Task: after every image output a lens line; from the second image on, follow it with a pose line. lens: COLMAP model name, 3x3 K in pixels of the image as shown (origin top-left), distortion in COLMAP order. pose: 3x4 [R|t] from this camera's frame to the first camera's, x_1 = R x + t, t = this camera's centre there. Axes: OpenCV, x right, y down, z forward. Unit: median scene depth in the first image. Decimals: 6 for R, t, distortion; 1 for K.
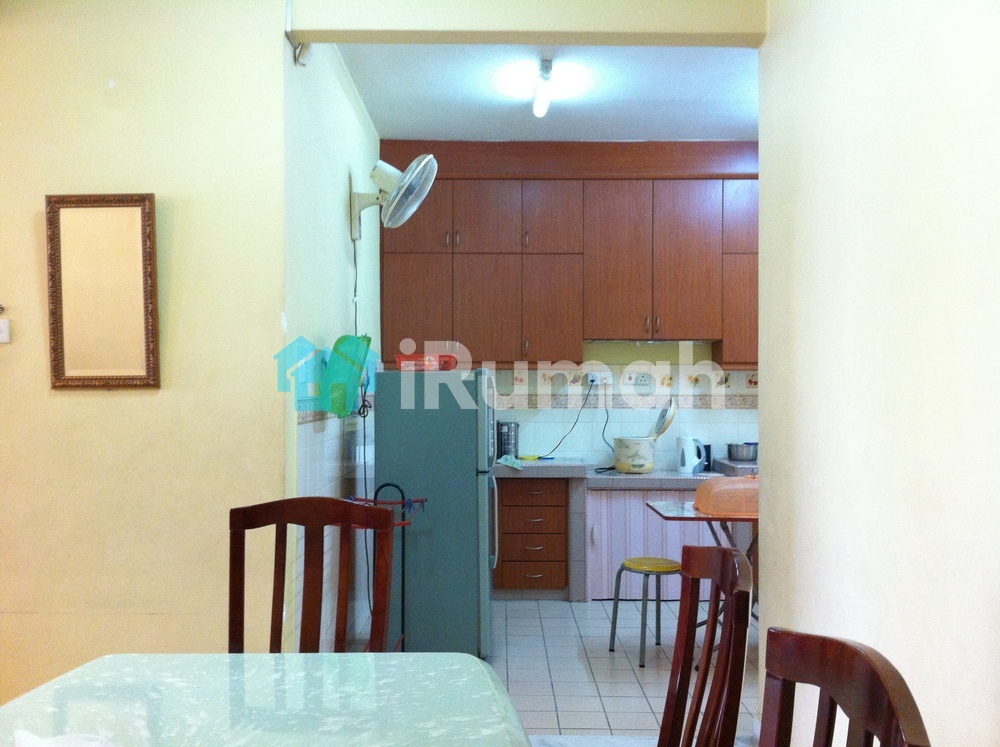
lens RADIAL K [[962.2, 0, 500.0], [0, 962.2, 373.5], [0, 0, 1]] dist [0.131153, -0.385728]
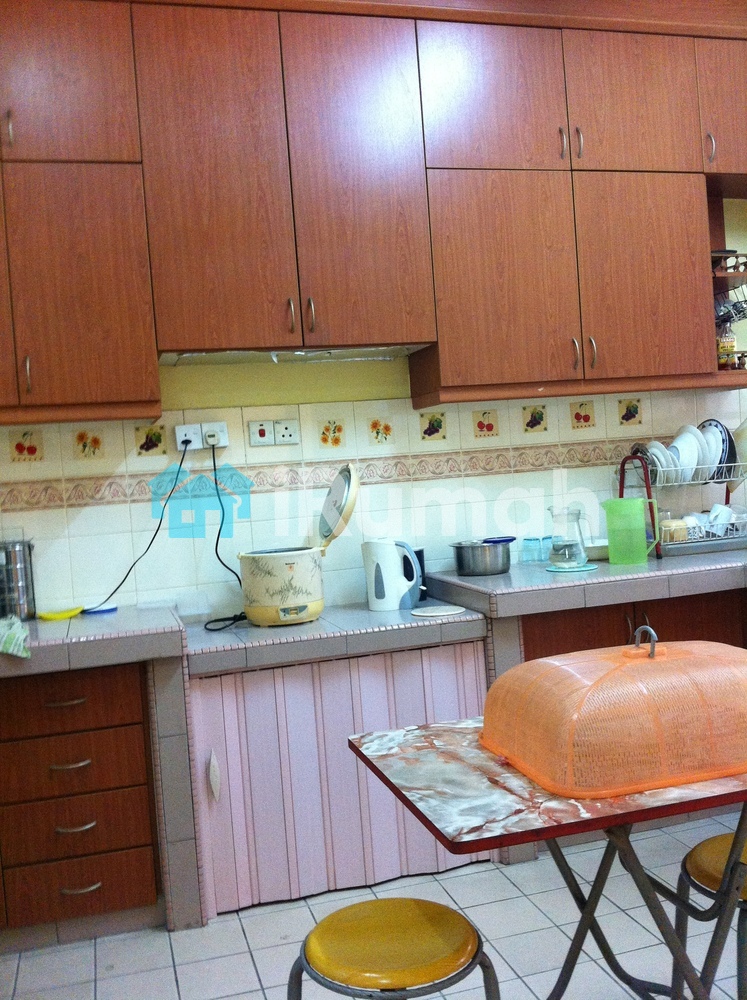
lens RADIAL K [[962.2, 0, 373.5], [0, 962.2, 500.0], [0, 0, 1]] dist [0.131153, -0.385728]
pose [[0.960355, -0.079606, 0.267173, 0.056048], [0.068195, 0.996330, 0.051738, 0.018678], [-0.270311, -0.031467, 0.962259, 0.521606]]
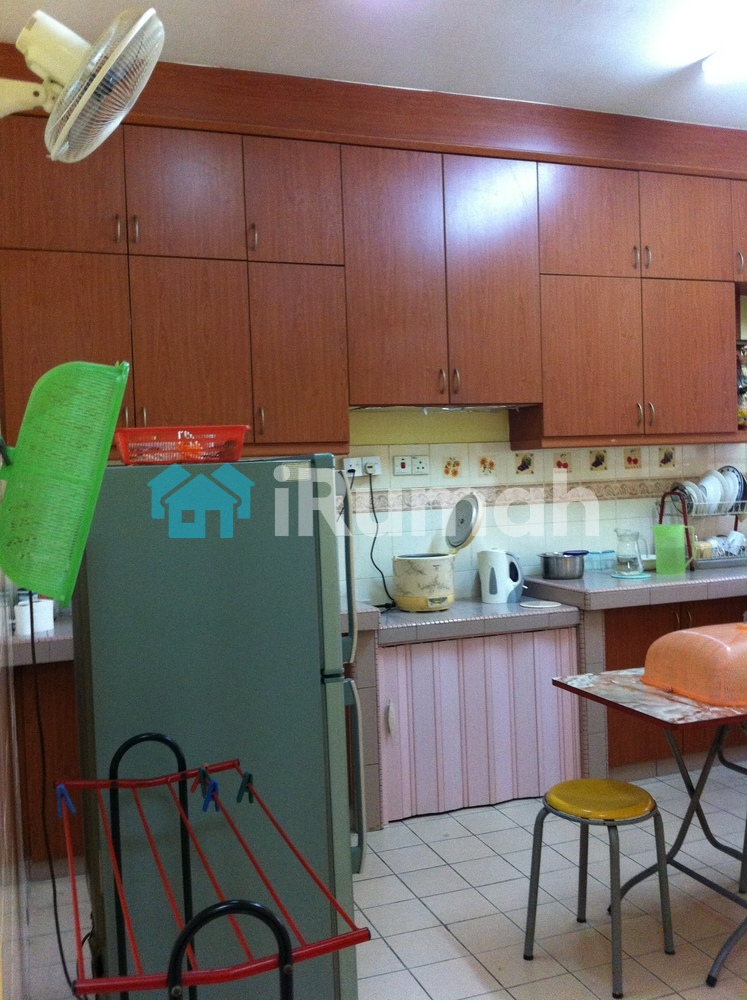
lens RADIAL K [[962.2, 0, 373.5], [0, 962.2, 500.0], [0, 0, 1]] dist [0.131153, -0.385728]
pose [[0.939907, -0.043963, 0.338588, -0.112415], [0.029780, 0.998452, 0.046972, -0.002890], [-0.340129, -0.034067, 0.939762, 0.405221]]
